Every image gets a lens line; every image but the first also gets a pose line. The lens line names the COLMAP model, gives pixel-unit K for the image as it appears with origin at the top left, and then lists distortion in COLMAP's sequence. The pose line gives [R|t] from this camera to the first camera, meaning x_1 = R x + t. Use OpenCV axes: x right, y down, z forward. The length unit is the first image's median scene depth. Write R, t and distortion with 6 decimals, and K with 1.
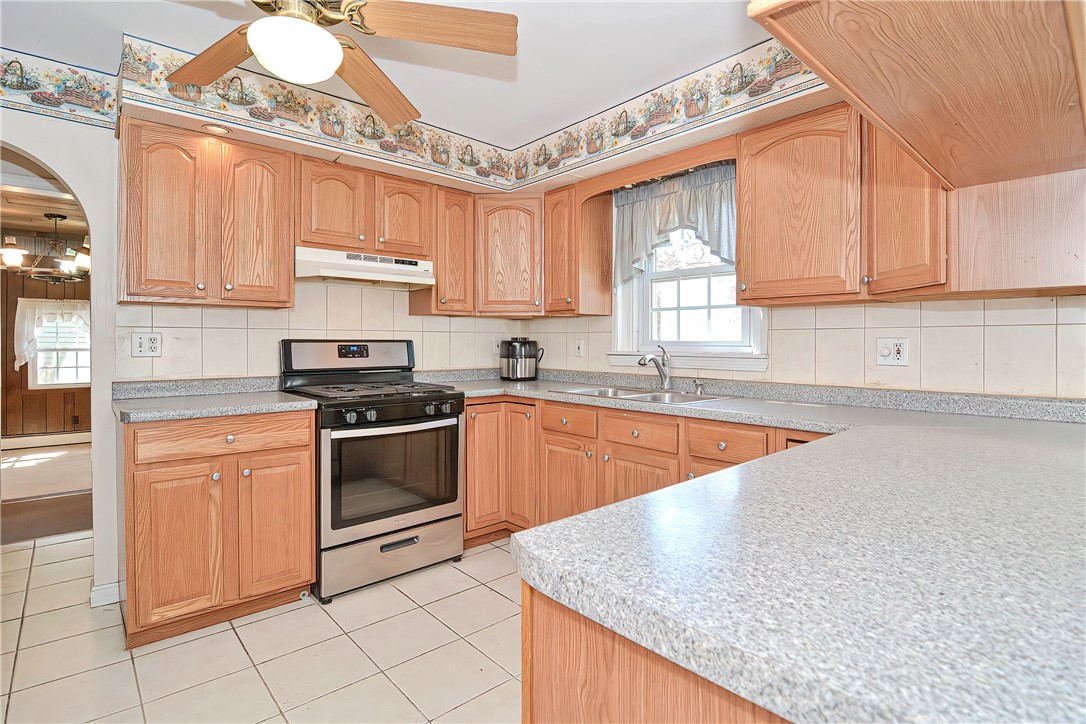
lens RADIAL K [[525.5, 0, 542.3], [0, 525.5, 340.5], [0, 0, 1]] dist [-0.002971, -0.012456]
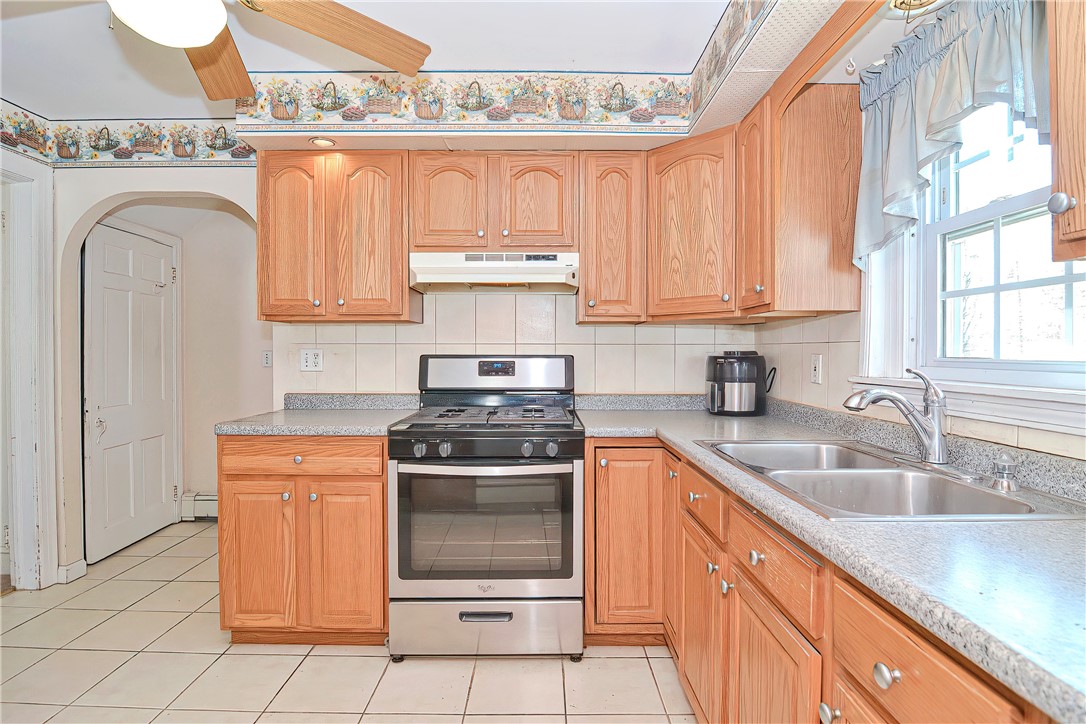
lens RADIAL K [[528.7, 0, 537.2], [0, 528.7, 358.3], [0, 0, 1]] dist [-0.000843, -0.013114]
pose [[0.752699, 0.005683, -0.658340, 0.278872], [0.001621, 0.999944, 0.010485, -0.005513], [0.658363, -0.008959, 0.752647, 0.421753]]
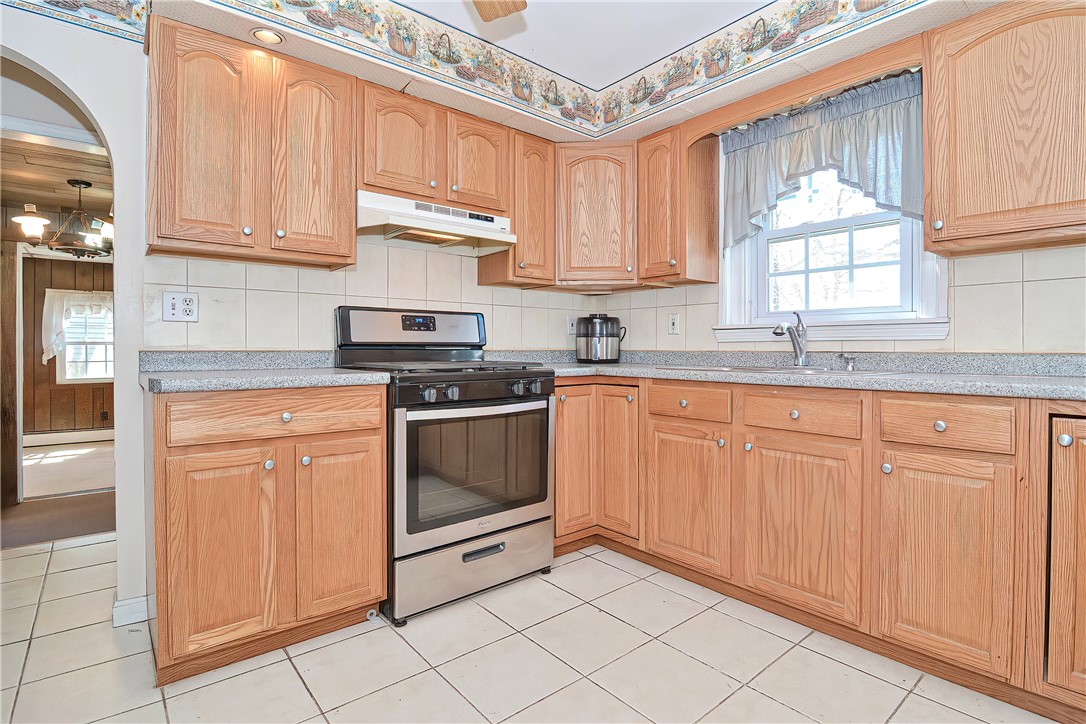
lens RADIAL K [[523.5, 0, 545.9], [0, 523.5, 345.3], [0, 0, 1]] dist [-0.003442, -0.011893]
pose [[0.999533, -0.000393, -0.030545, -0.138185], [0.000404, 1.000000, 0.000328, 0.060155], [0.030545, -0.000340, 0.999533, 0.173235]]
